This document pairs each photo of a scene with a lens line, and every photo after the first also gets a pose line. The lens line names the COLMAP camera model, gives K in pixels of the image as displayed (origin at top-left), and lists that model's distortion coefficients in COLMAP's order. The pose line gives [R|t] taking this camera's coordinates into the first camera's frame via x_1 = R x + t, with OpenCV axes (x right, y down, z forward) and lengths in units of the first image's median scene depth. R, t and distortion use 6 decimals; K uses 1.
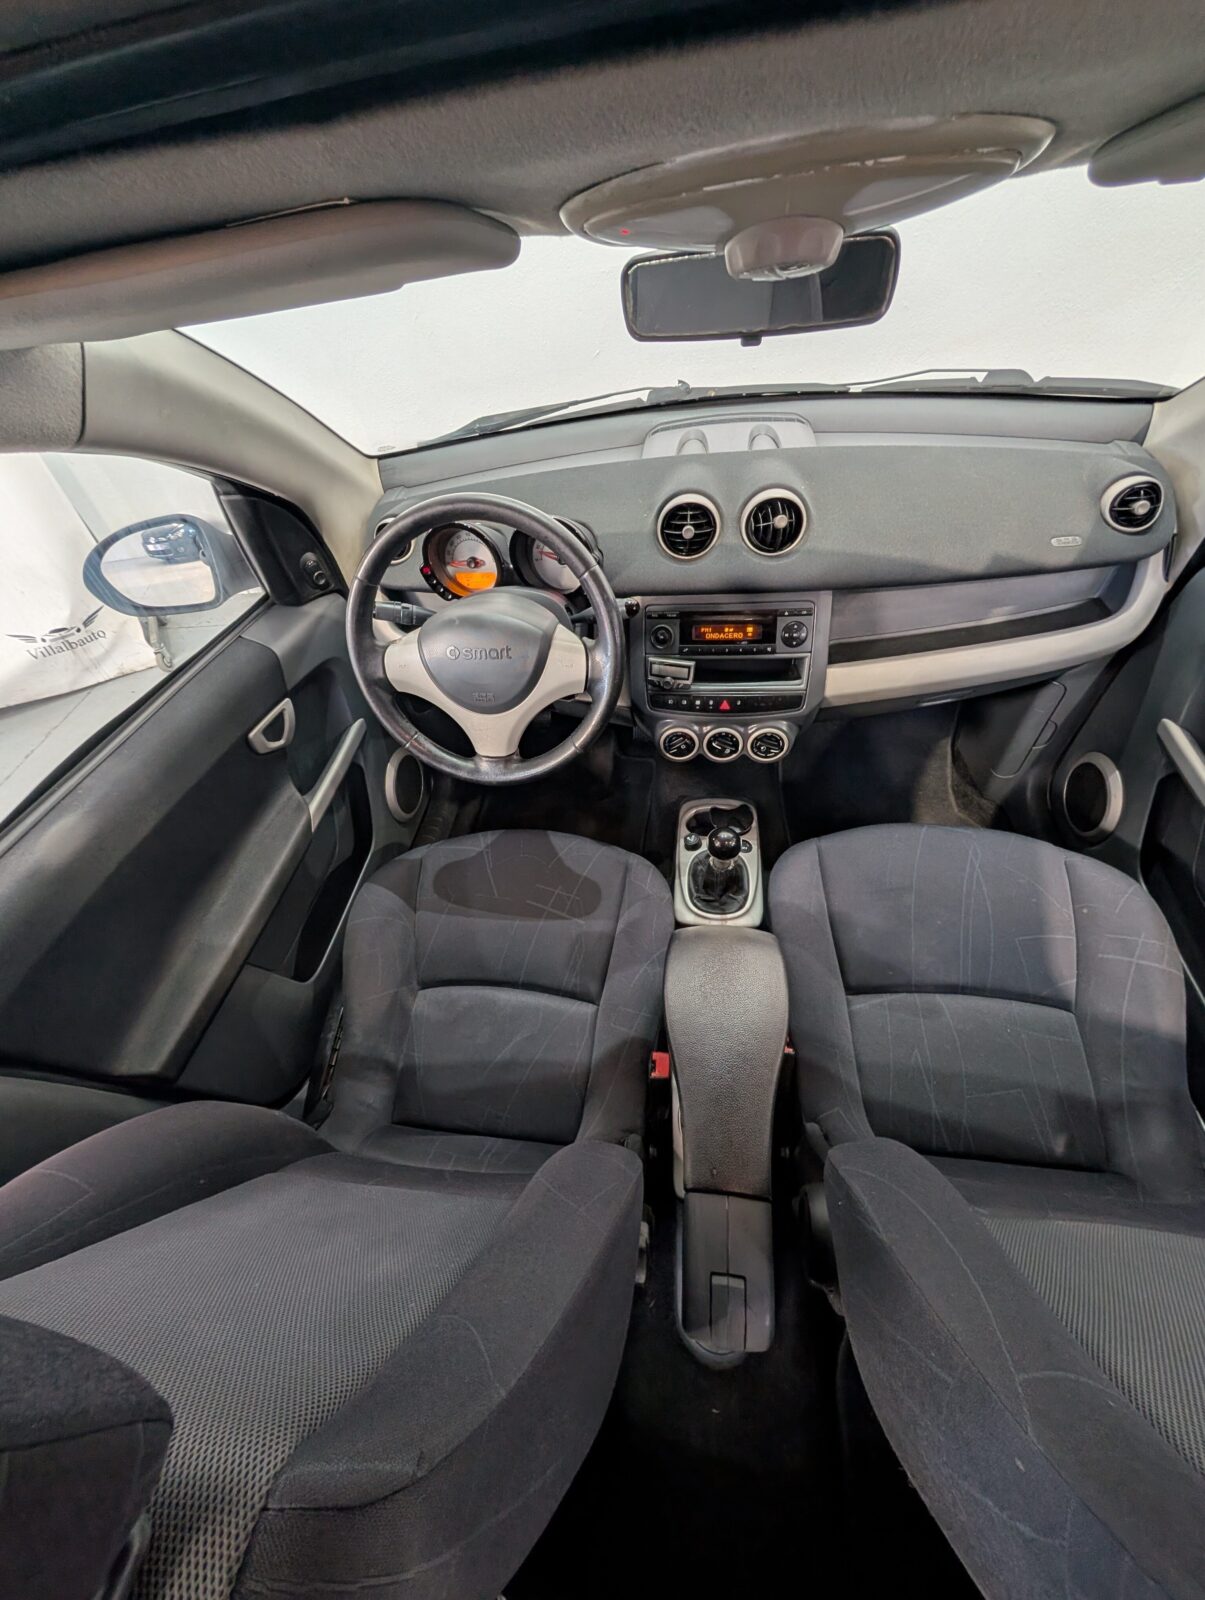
lens RADIAL K [[605.7, 0, 602.2], [0, 605.7, 798.3], [0, 0, 1]] dist [-0.000852, 0.000140]
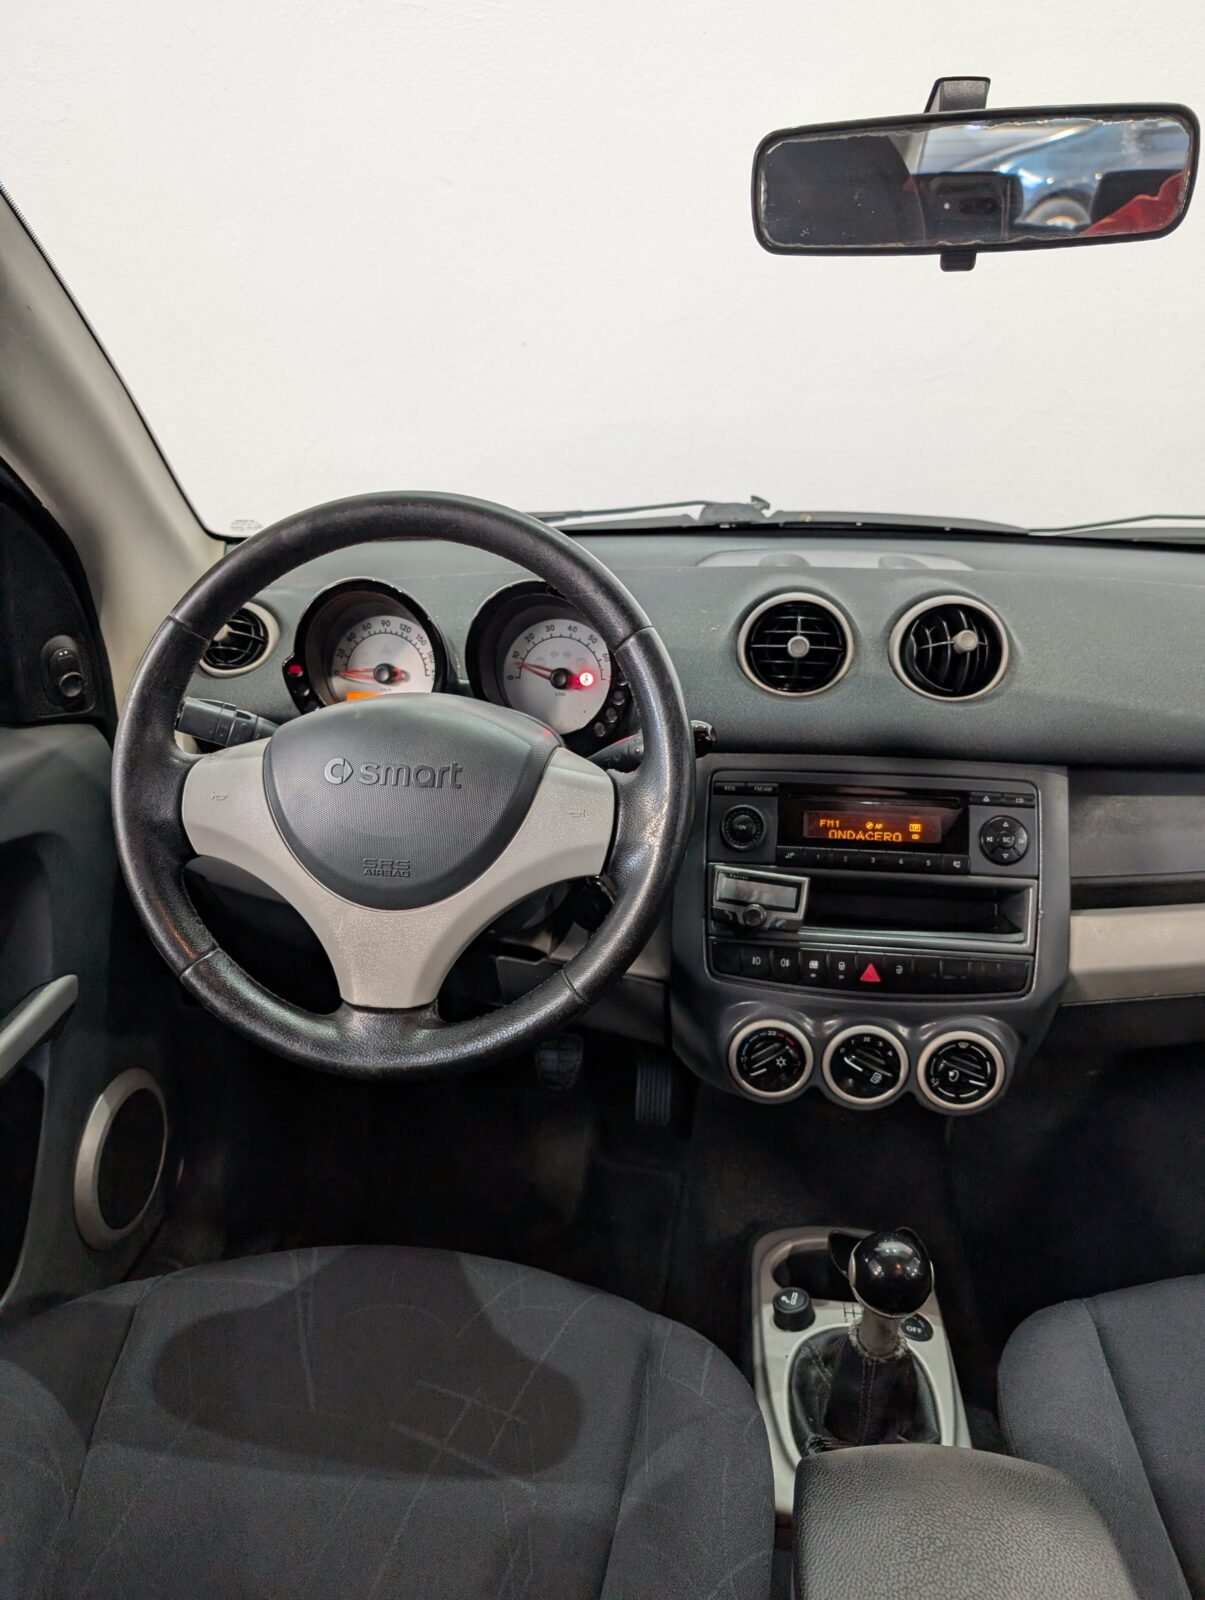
lens RADIAL K [[1164.2, 0, 617.2], [0, 1164.2, 793.1], [0, 0, 1]] dist [-0.001297, -0.004550]
pose [[0.993540, 0.094269, 0.063177, -0.067901], [-0.053810, 0.881502, -0.469103, 0.163122], [-0.099912, 0.462674, 0.880881, 0.143669]]
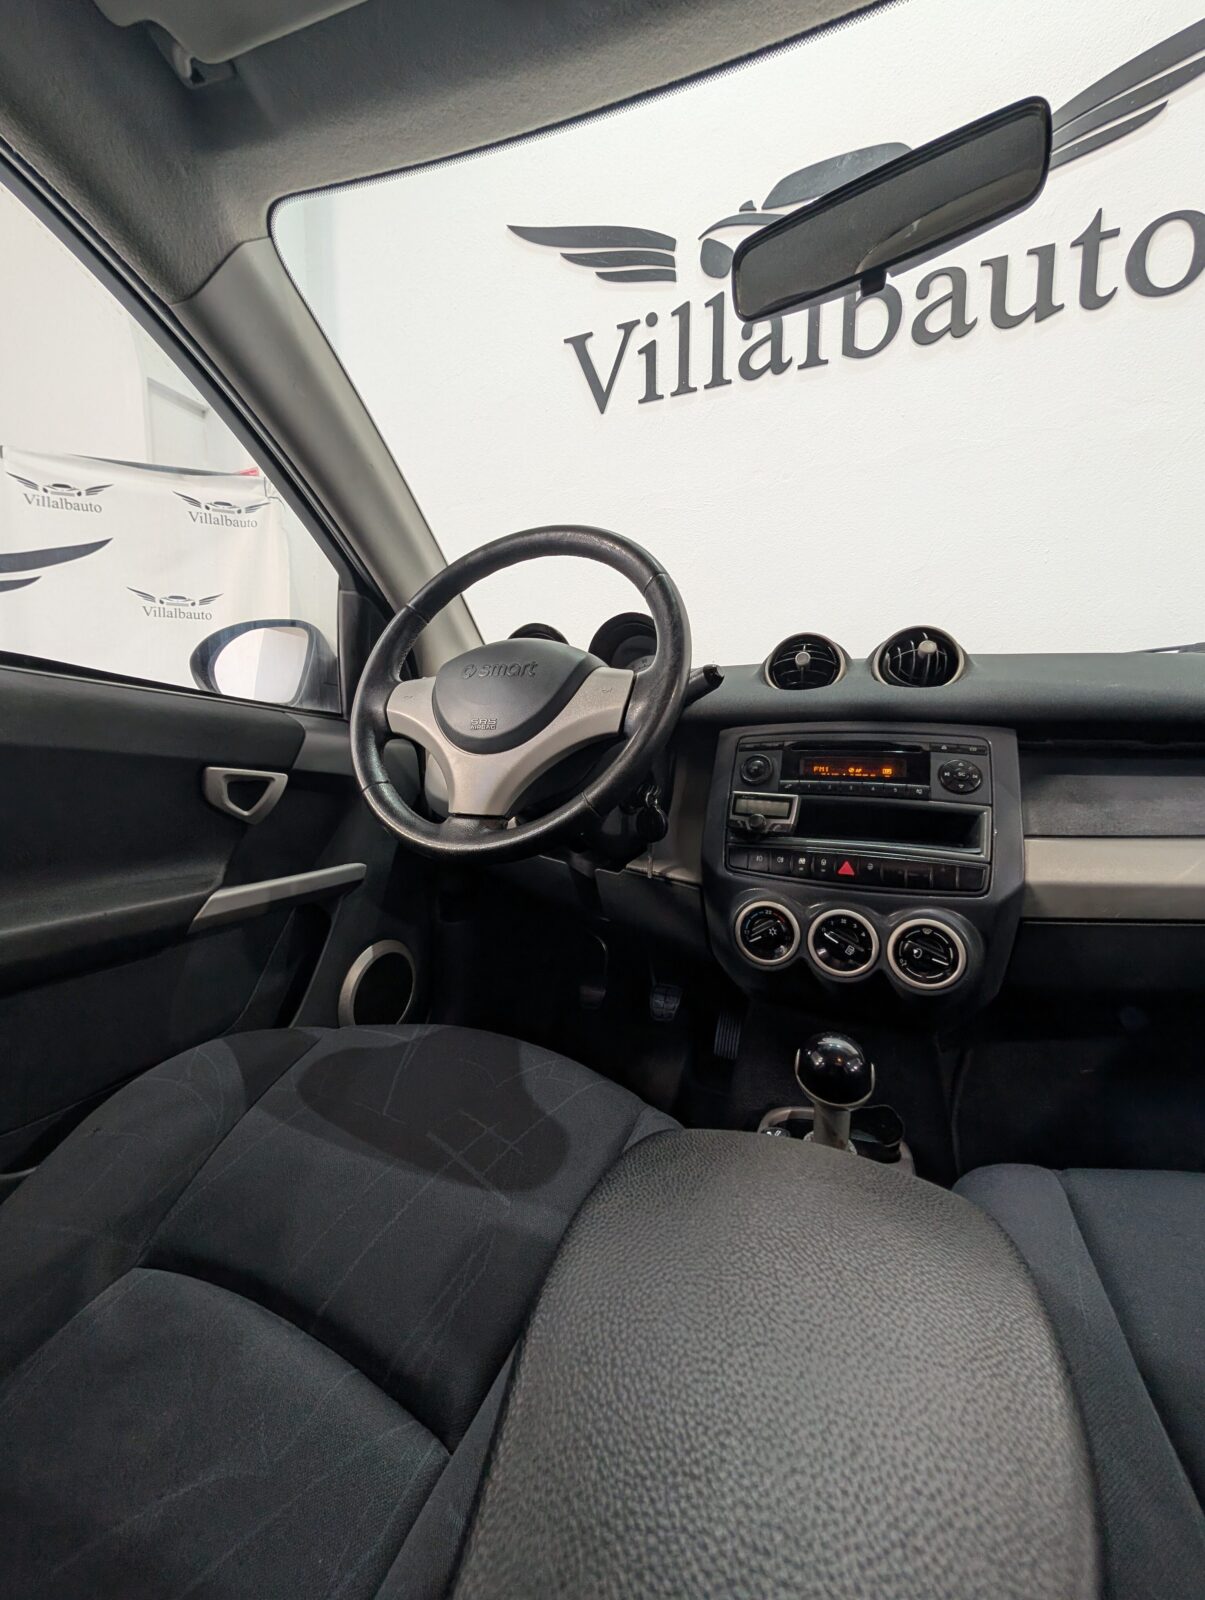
lens RADIAL K [[605.7, 0, 600.3], [0, 605.7, 797.7], [0, 0, 1]] dist [-0.000852, 0.000140]
pose [[0.951535, 0.137942, -0.274870, 0.123033], [-0.287521, 0.716217, -0.635897, 0.263414], [0.109149, 0.684109, 0.721166, 0.473736]]
